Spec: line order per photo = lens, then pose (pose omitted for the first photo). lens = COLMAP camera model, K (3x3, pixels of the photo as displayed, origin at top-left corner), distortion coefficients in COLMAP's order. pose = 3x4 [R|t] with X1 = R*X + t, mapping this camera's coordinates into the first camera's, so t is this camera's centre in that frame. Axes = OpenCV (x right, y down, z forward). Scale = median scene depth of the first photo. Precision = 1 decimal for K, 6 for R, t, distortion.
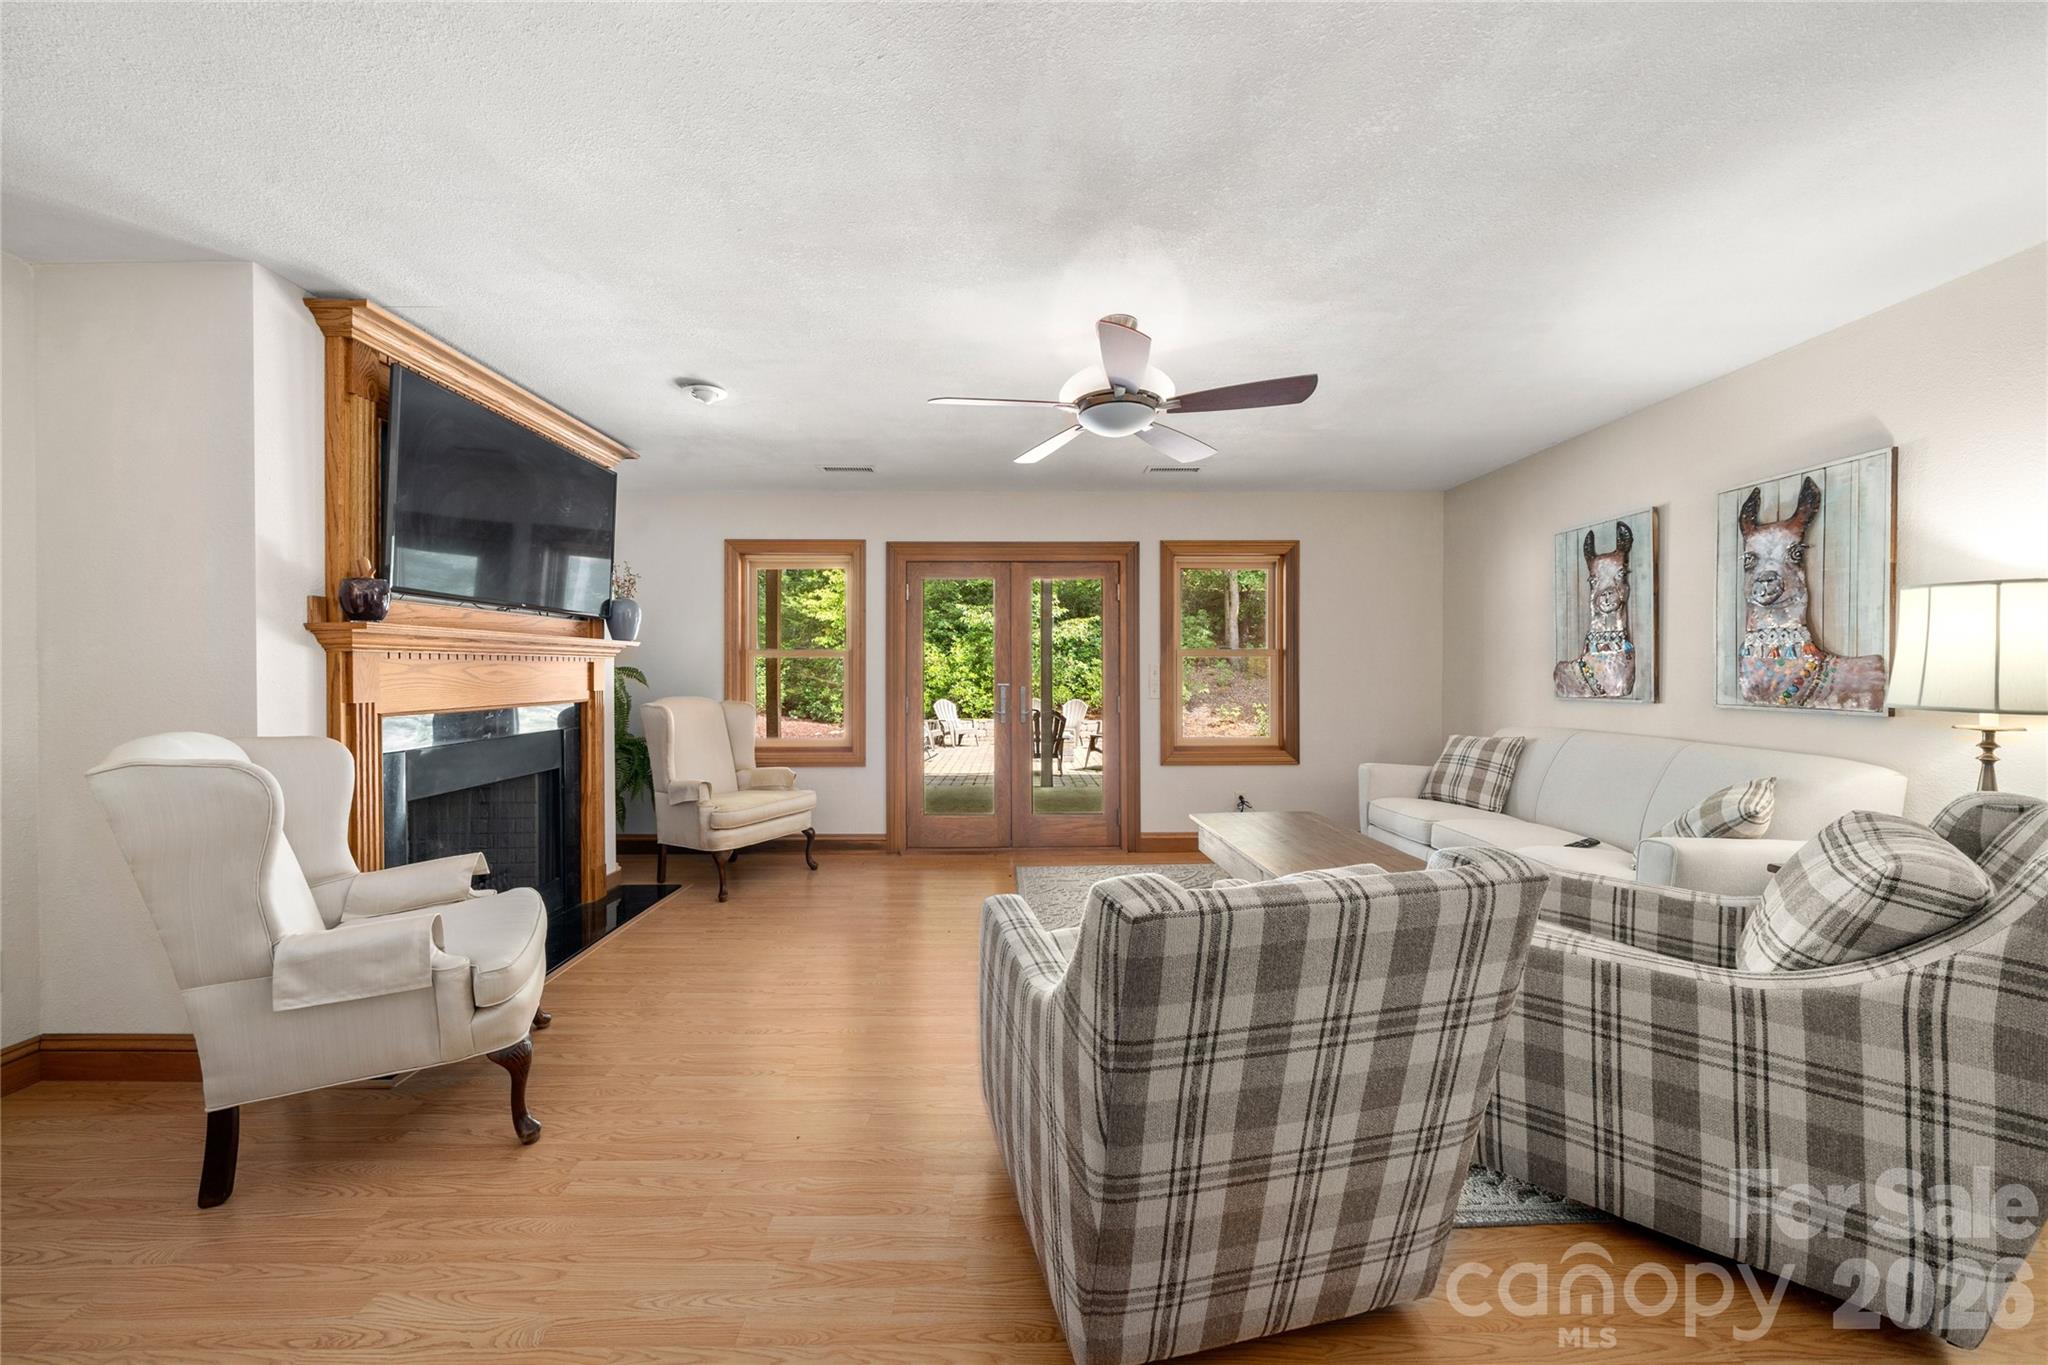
lens RADIAL K [[720.5, 0, 1017.5], [0, 720.5, 676.9], [0, 0, 1]] dist [0.000490, 0.000013]
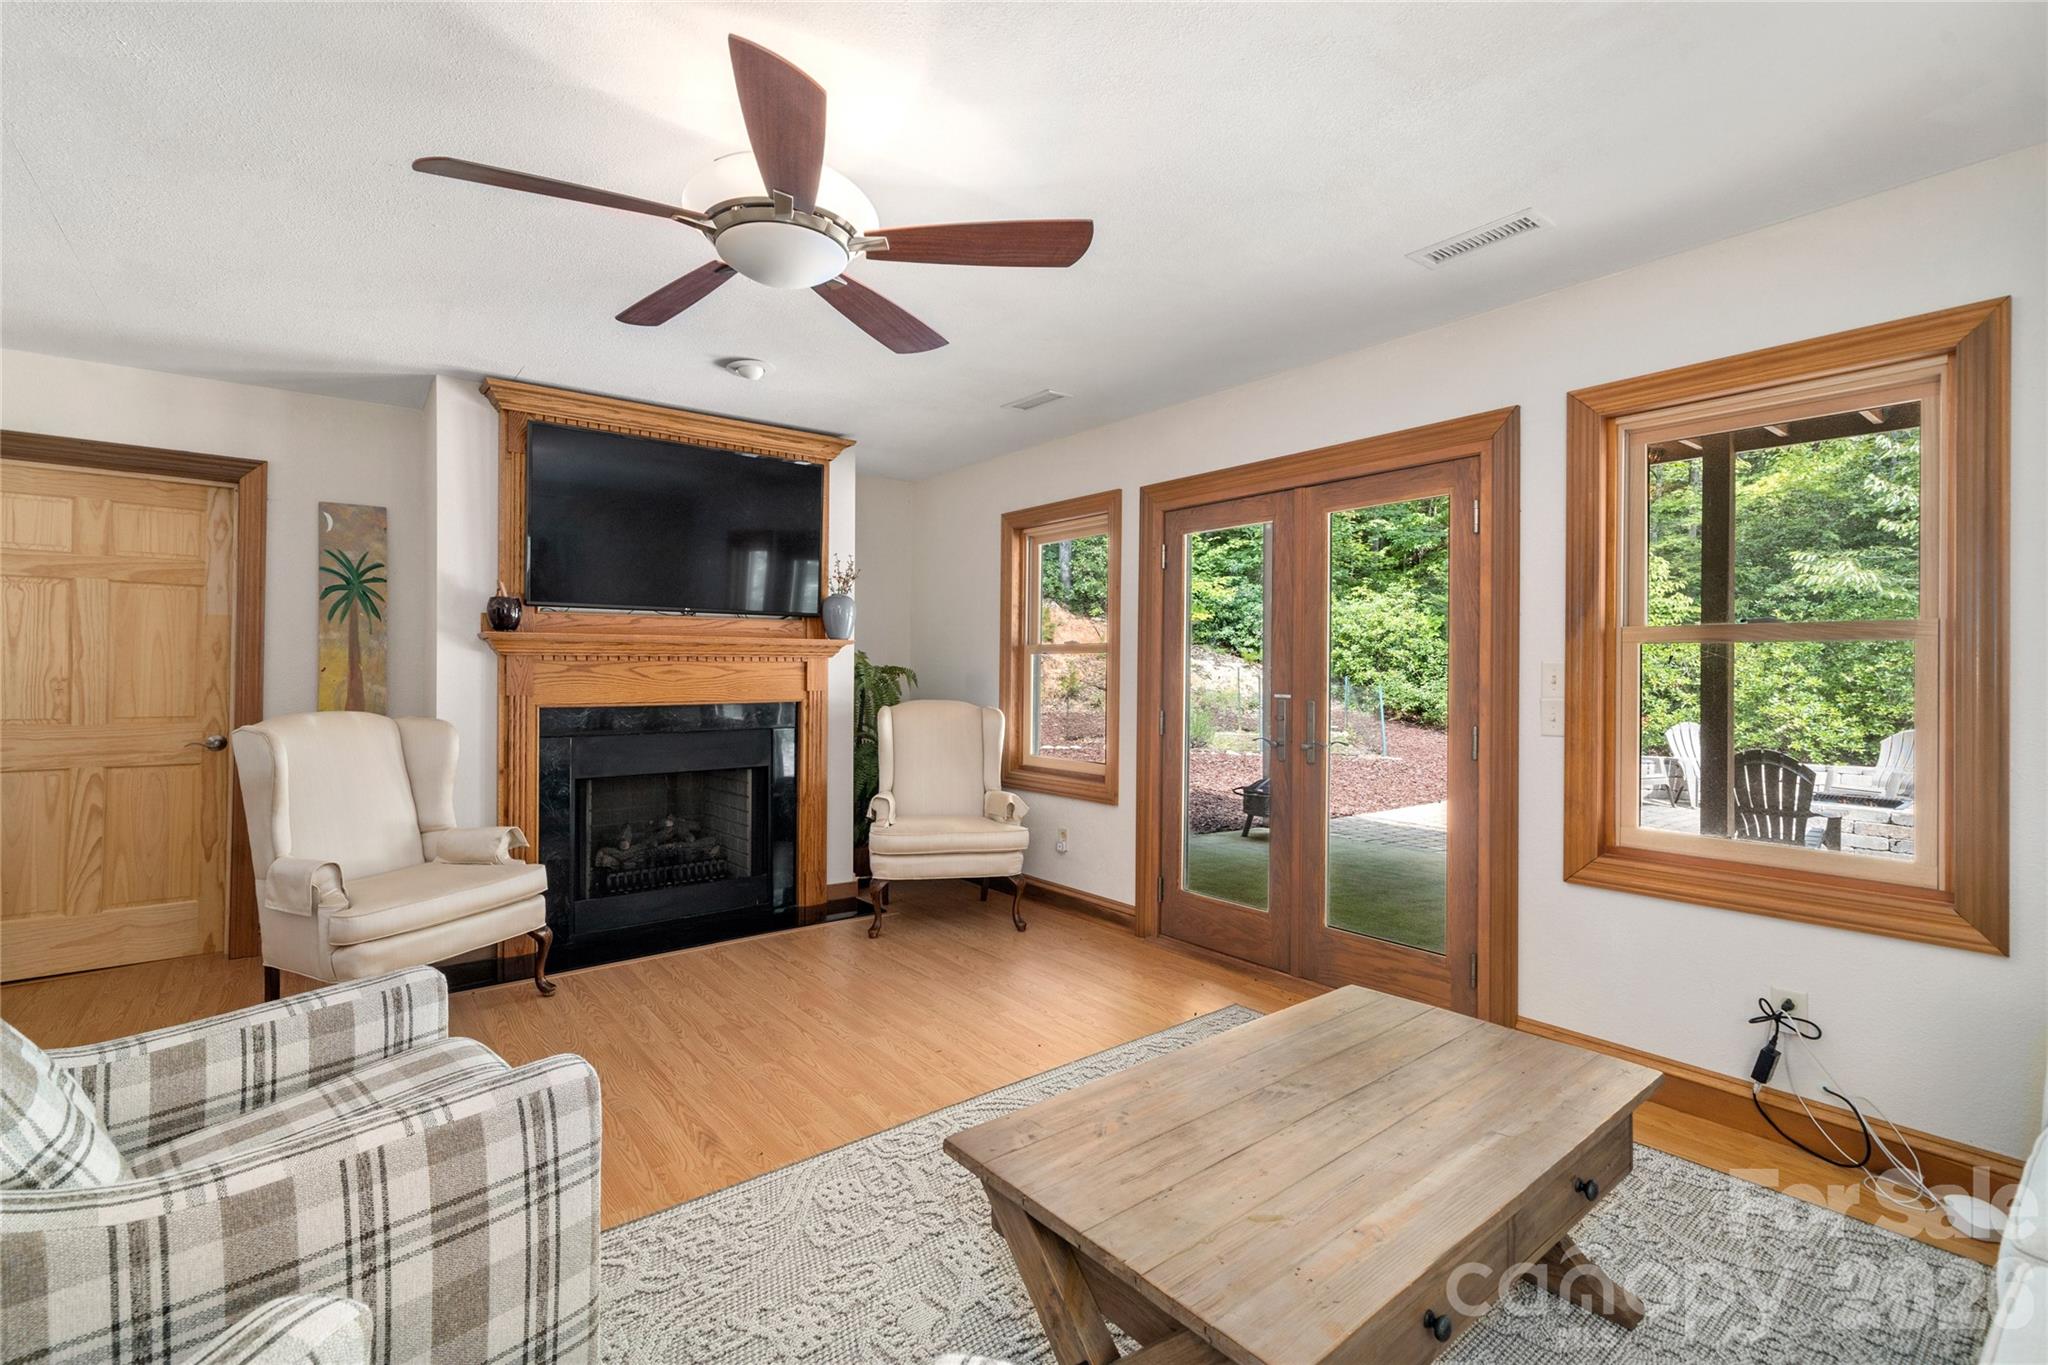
lens RADIAL K [[922.1, 0, 1019.6], [0, 922.1, 668.5], [0, 0, 1]] dist [0.000581, -0.000030]
pose [[0.605427, 0.002607, -0.795897, 0.459622], [-0.010508, 0.999934, -0.004717, -0.006370], [0.795832, 0.011219, 0.605414, 0.369681]]
